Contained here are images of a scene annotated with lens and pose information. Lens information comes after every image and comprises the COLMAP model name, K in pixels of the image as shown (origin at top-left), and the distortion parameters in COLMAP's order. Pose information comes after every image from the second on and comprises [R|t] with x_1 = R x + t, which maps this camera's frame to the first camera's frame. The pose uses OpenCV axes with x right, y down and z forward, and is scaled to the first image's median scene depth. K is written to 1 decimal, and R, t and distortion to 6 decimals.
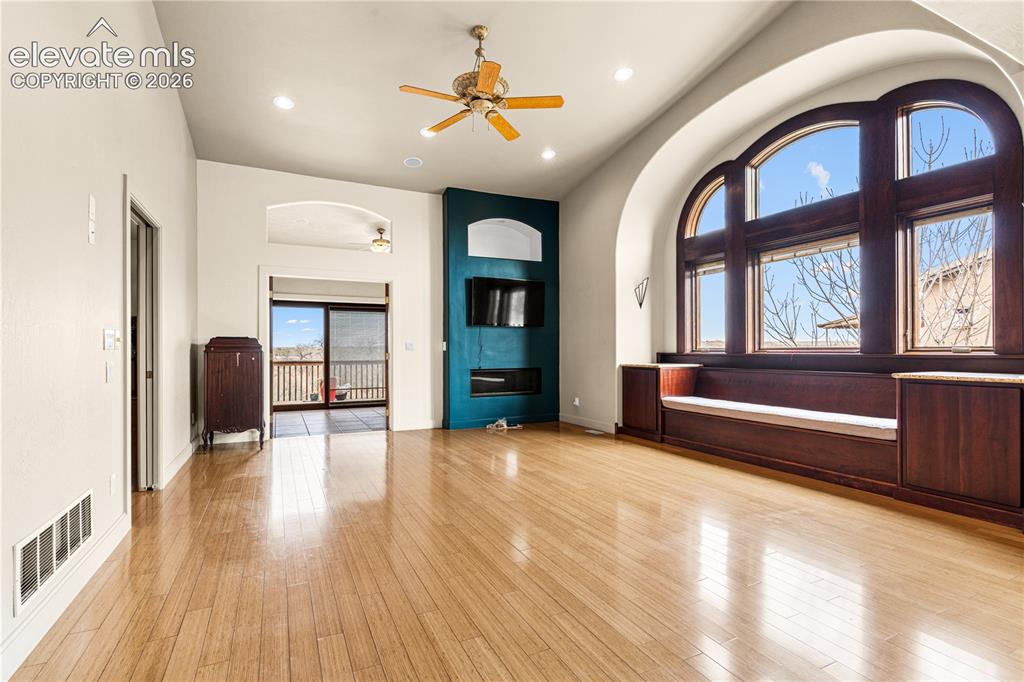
lens RADIAL K [[491.9, 0, 511.8], [0, 491.9, 351.3], [0, 0, 1]] dist [0.000811, 0.000068]
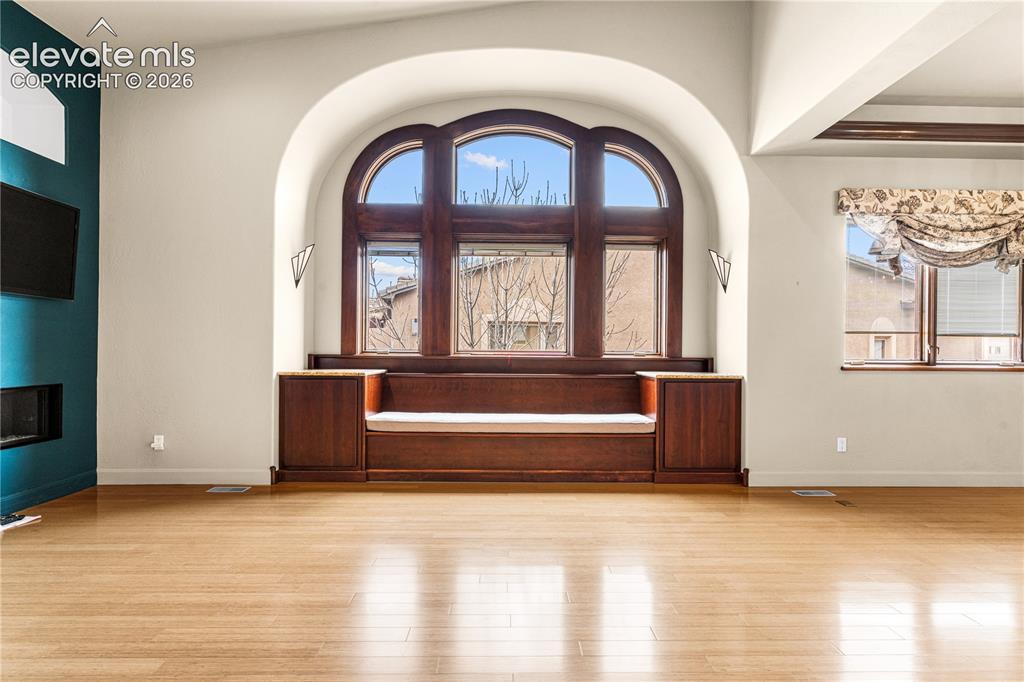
lens RADIAL K [[500.7, 0, 510.8], [0, 500.7, 352.1], [0, 0, 1]] dist [-0.000221, 0.000093]
pose [[0.414996, 0.007591, 0.909792, -0.253940], [-0.008898, 0.999951, -0.004284, 0.000597], [-0.909780, -0.006317, 0.415043, 0.484927]]
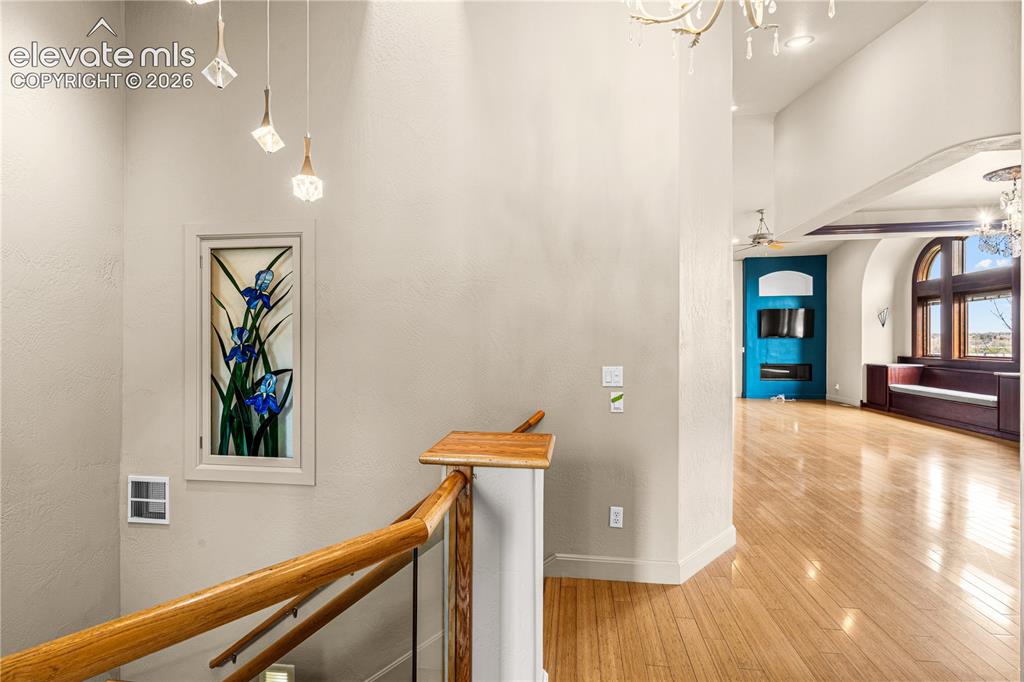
lens RADIAL K [[484.3, 0, 511.8], [0, 484.3, 344.5], [0, 0, 1]] dist [-0.000009, -0.000043]
pose [[0.835305, 0.006273, -0.549752, 0.133669], [-0.003193, 0.999973, 0.006559, -0.042950], [0.549778, -0.003723, 0.835302, -0.978147]]
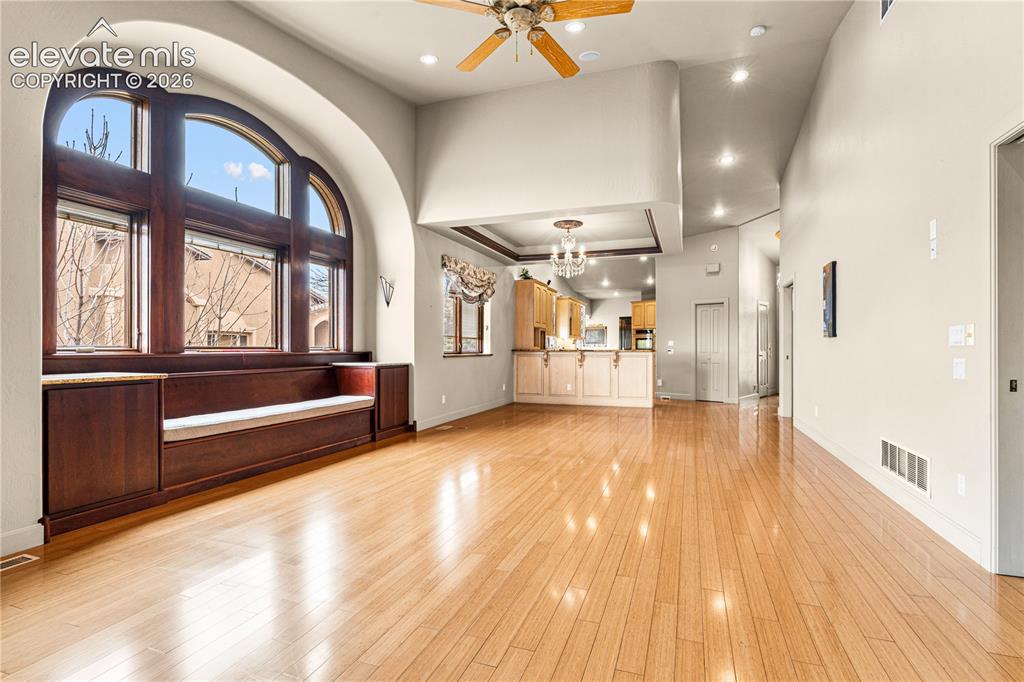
lens RADIAL K [[482.9, 0, 524.8], [0, 482.9, 346.7], [0, 0, 1]] dist [0.000772, 0.000096]
pose [[-0.710734, 0.007902, 0.703416, -0.402100], [0.004522, 0.999968, -0.006665, 0.001235], [-0.703446, -0.001556, -0.710747, 1.050049]]
